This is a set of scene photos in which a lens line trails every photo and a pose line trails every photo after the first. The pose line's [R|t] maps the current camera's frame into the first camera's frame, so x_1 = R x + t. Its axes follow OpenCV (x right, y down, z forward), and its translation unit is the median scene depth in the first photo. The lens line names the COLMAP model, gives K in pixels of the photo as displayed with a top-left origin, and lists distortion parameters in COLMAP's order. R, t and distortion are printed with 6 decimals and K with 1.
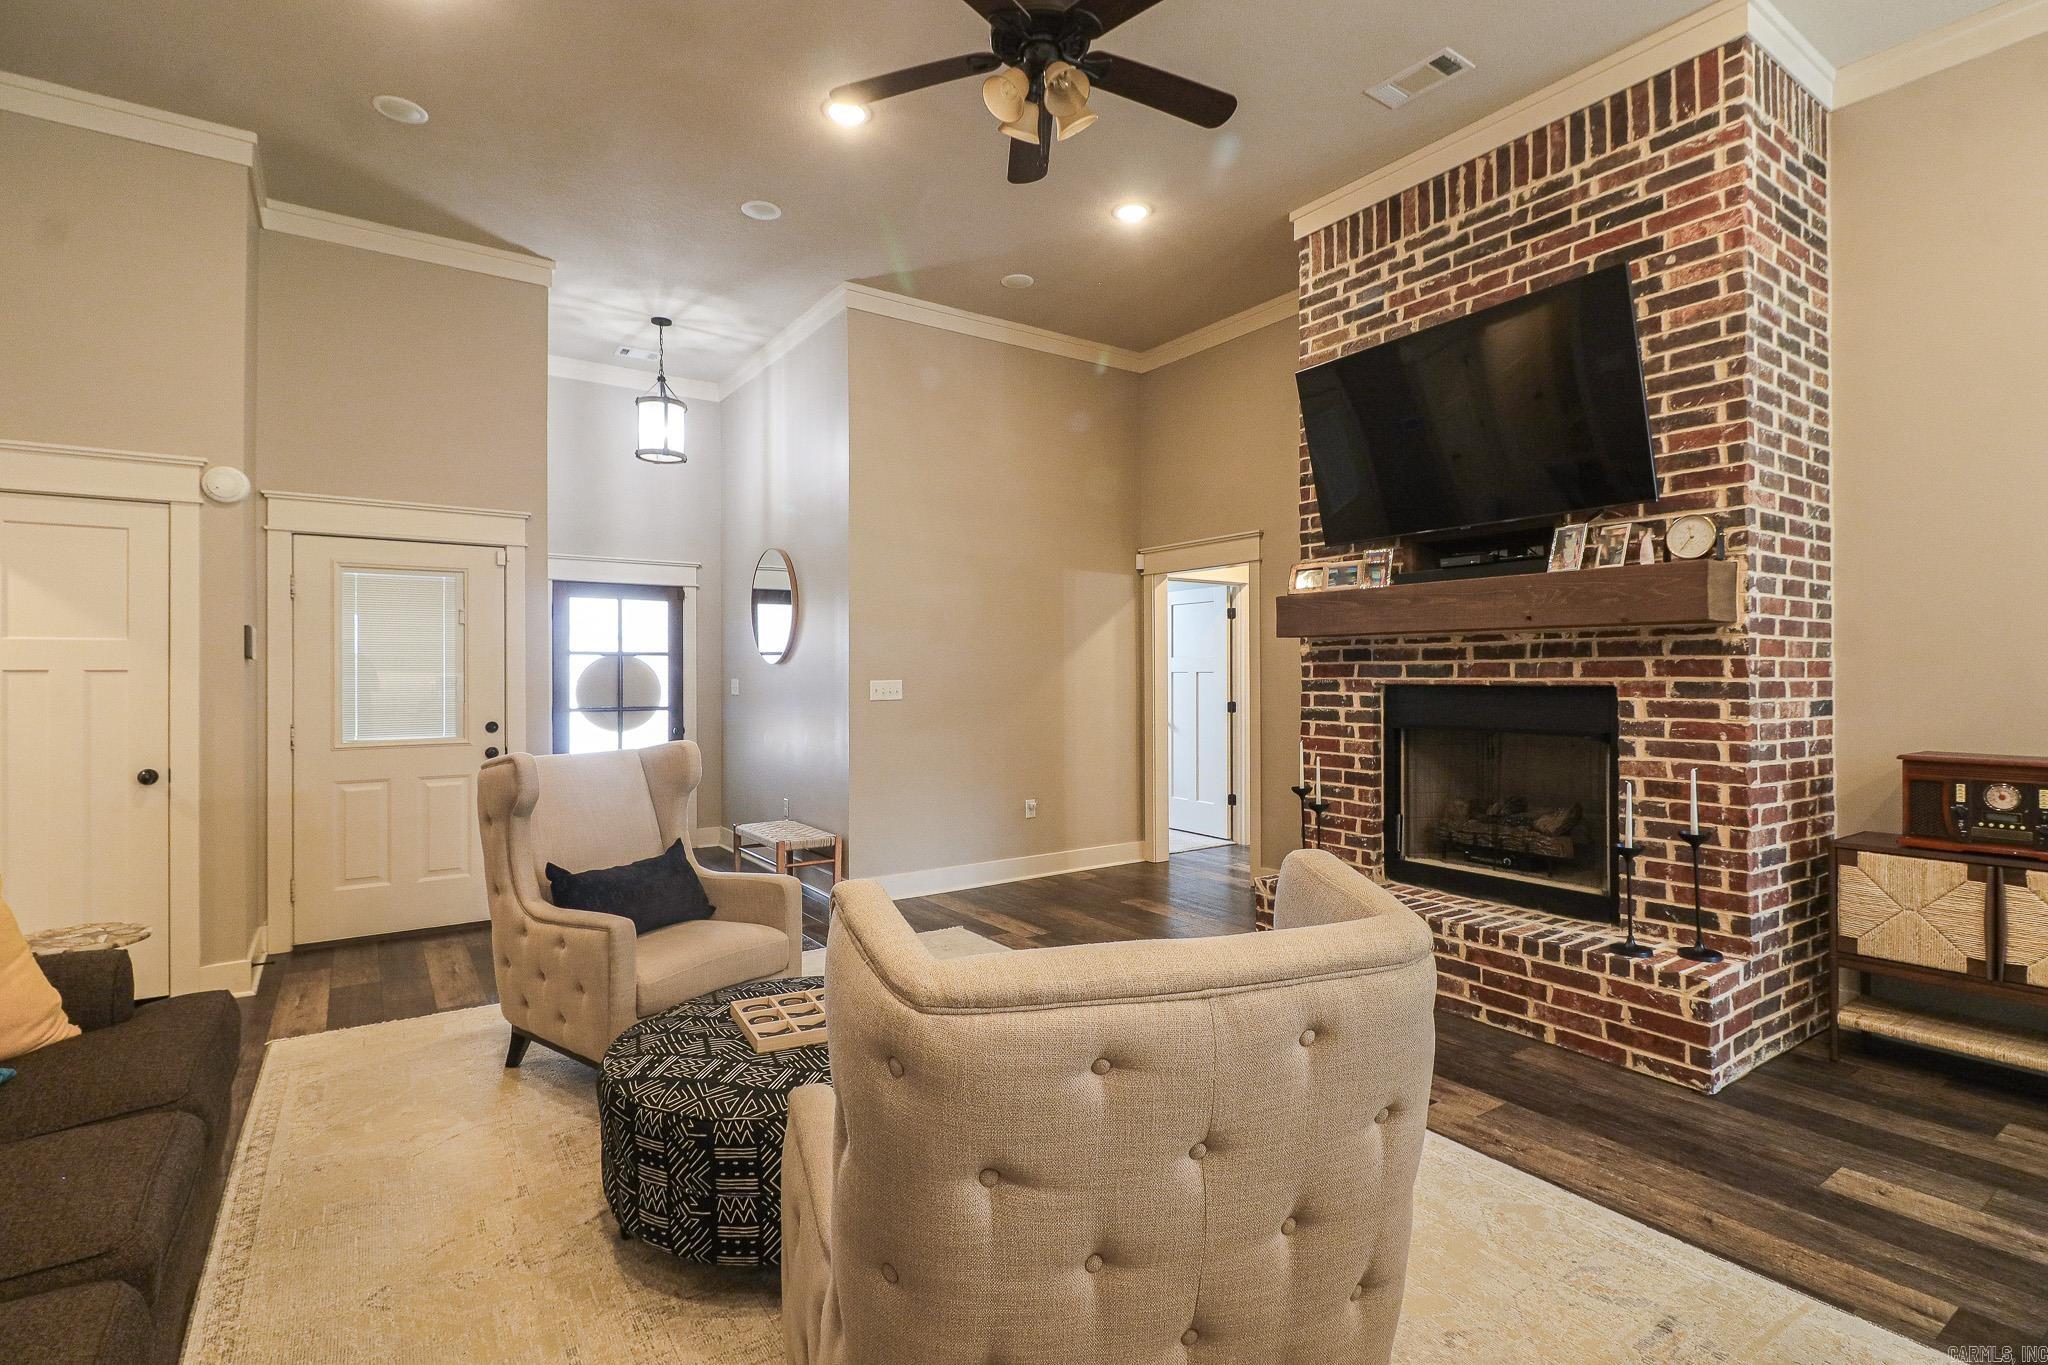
lens RADIAL K [[958.6, 0, 1036.9], [0, 958.6, 675.7], [0, 0, 1]] dist [0.016742, -0.007236]
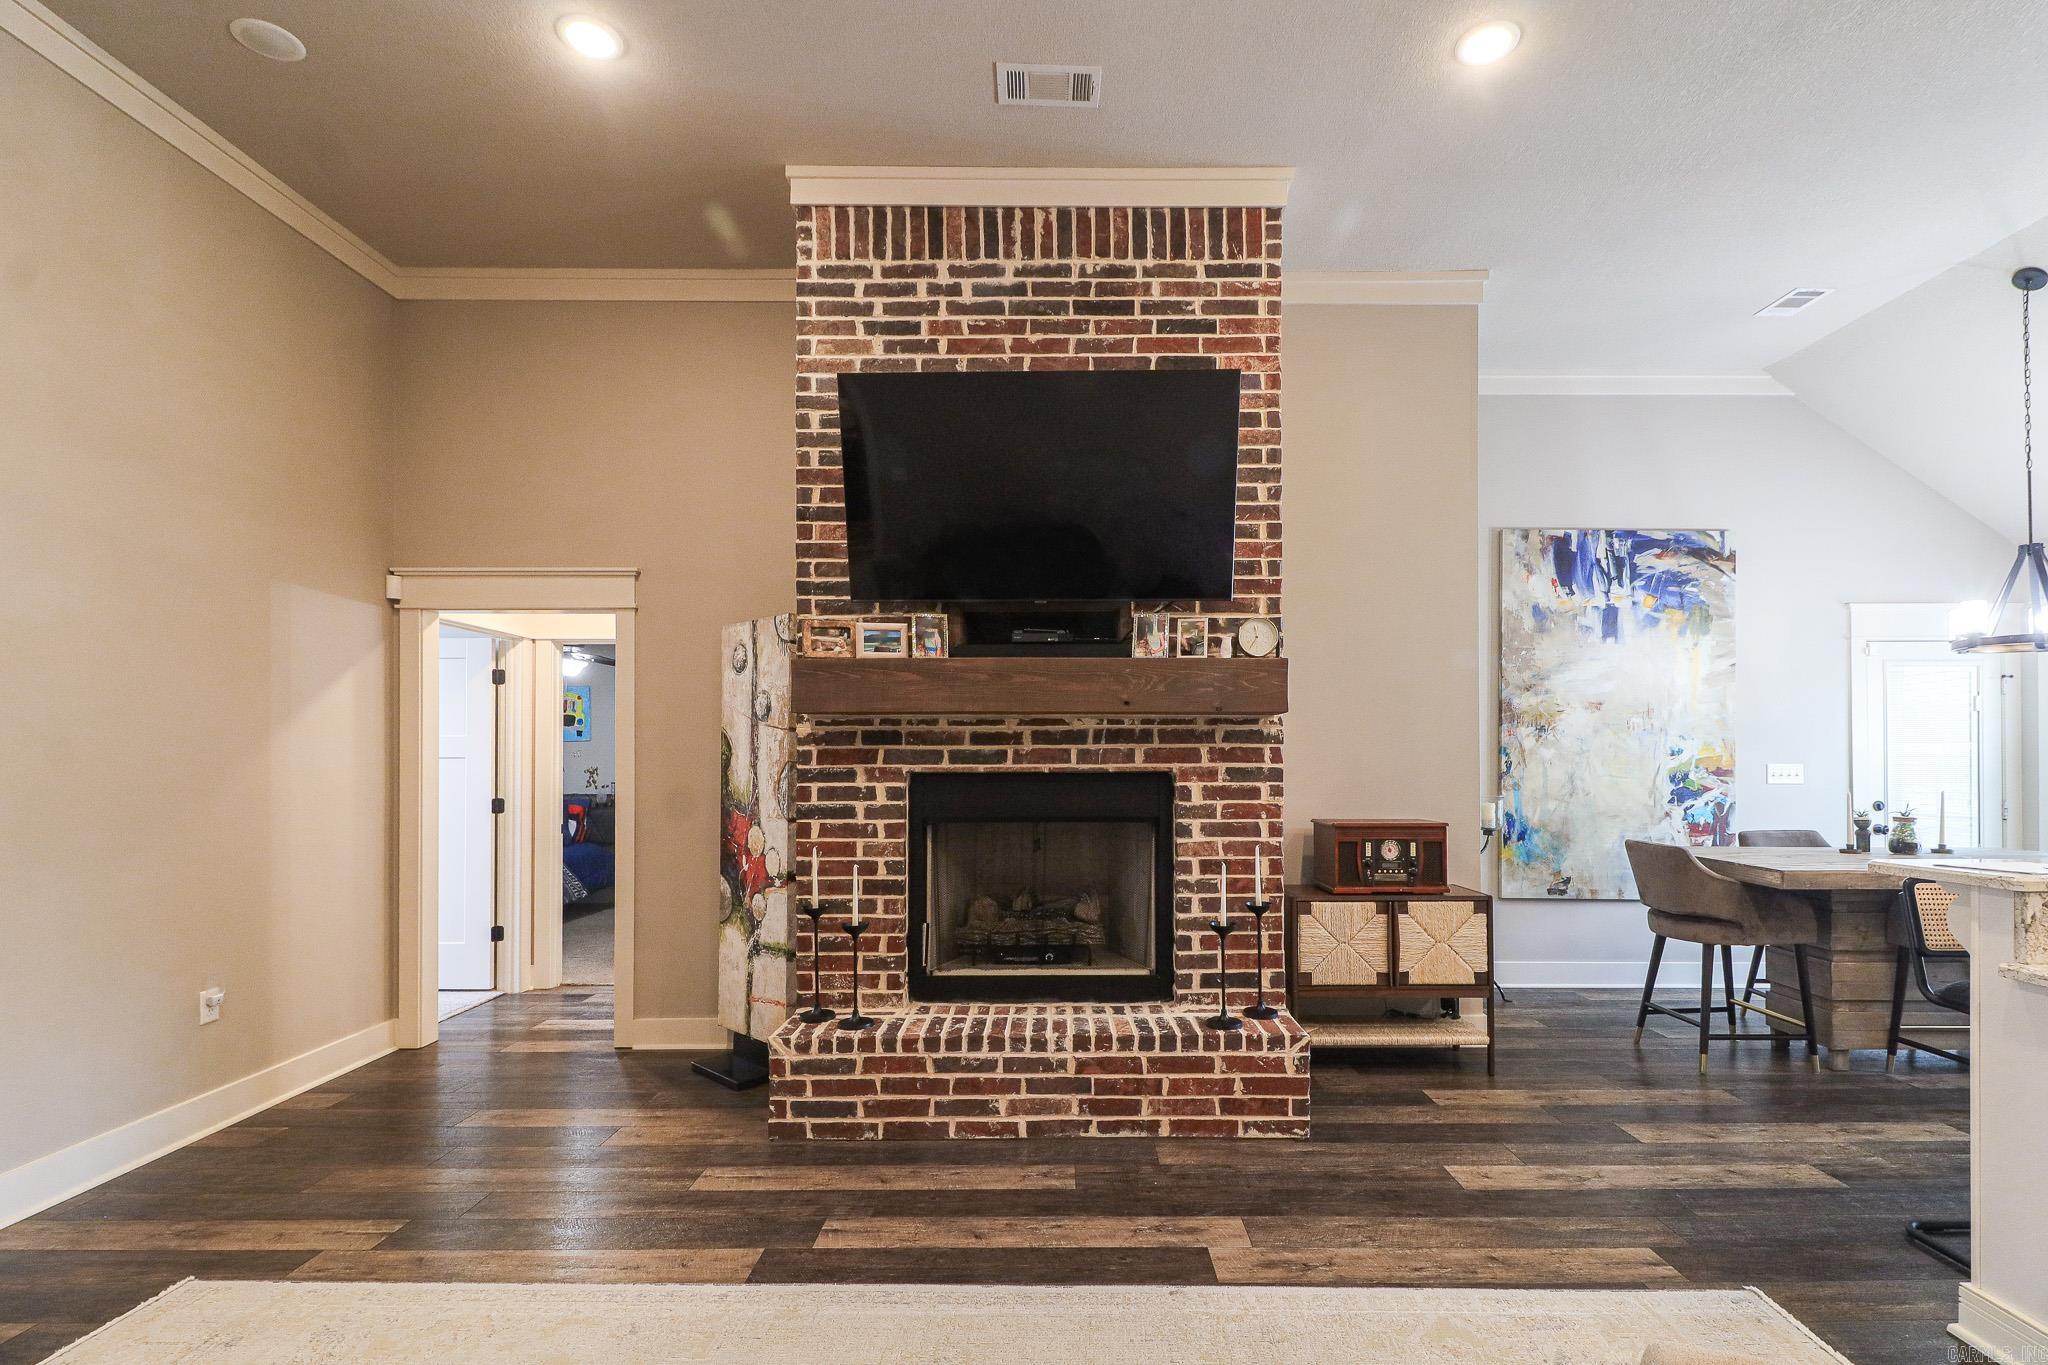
lens RADIAL K [[958.6, 0, 1062.9], [0, 958.6, 749.3], [0, 0, 1]] dist [0.016742, -0.007236]
pose [[0.575931, 0.008437, 0.817454, -0.306947], [0.001795, 0.999931, -0.011585, -0.001867], [-0.817496, 0.008139, 0.575877, 0.480545]]
